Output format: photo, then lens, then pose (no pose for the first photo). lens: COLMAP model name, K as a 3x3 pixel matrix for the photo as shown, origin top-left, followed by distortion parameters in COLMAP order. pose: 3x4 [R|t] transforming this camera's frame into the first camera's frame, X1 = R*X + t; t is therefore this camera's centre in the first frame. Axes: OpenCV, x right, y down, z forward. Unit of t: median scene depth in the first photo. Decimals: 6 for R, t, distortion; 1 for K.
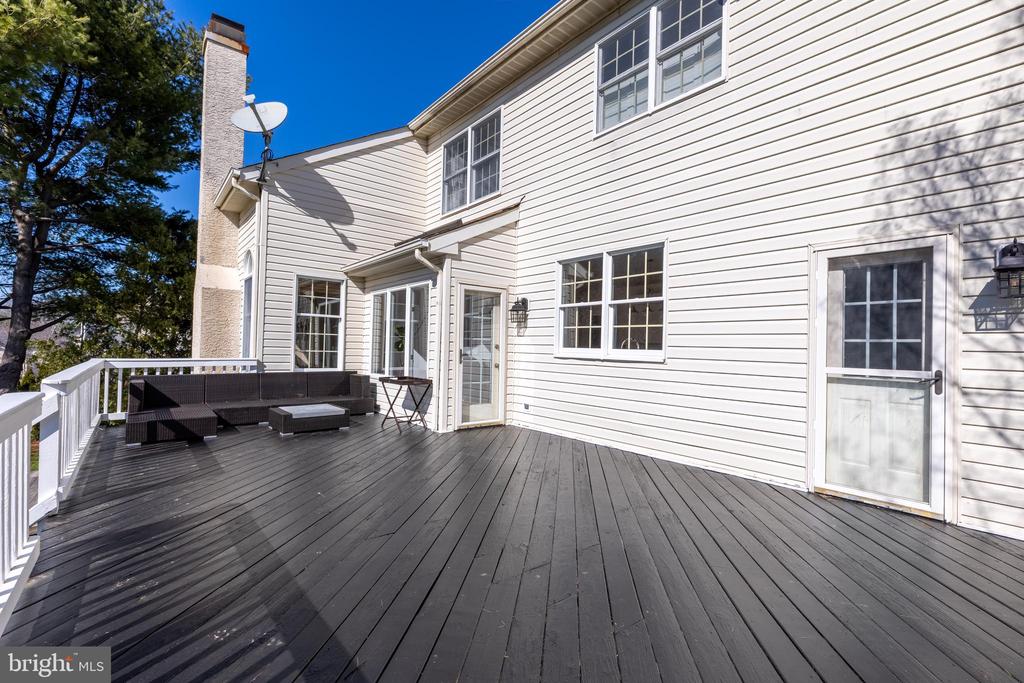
lens RADIAL K [[456.6, 0, 515.4], [0, 456.6, 345.6], [0, 0, 1]] dist [-0.001204, -0.000329]
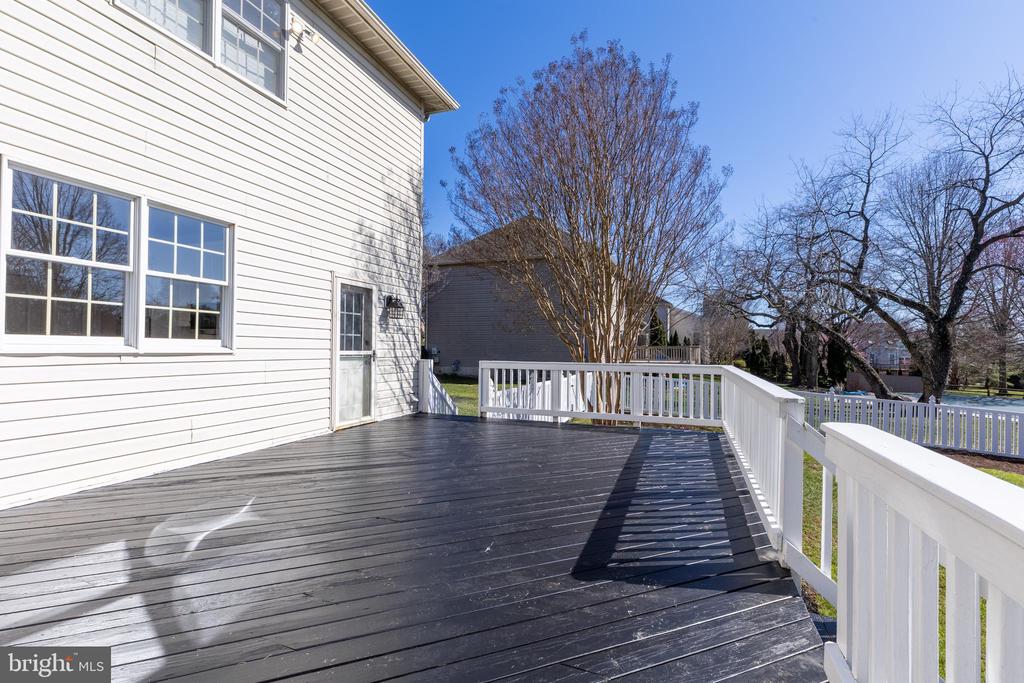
lens RADIAL K [[456.6, 0, 509.8], [0, 456.6, 343.2], [0, 0, 1]] dist [-0.001204, -0.000329]
pose [[-0.492020, -0.024713, 0.870233, -0.749993], [-0.035106, 0.999347, 0.008531, -0.010557], [-0.869876, -0.026353, -0.492566, 0.940147]]
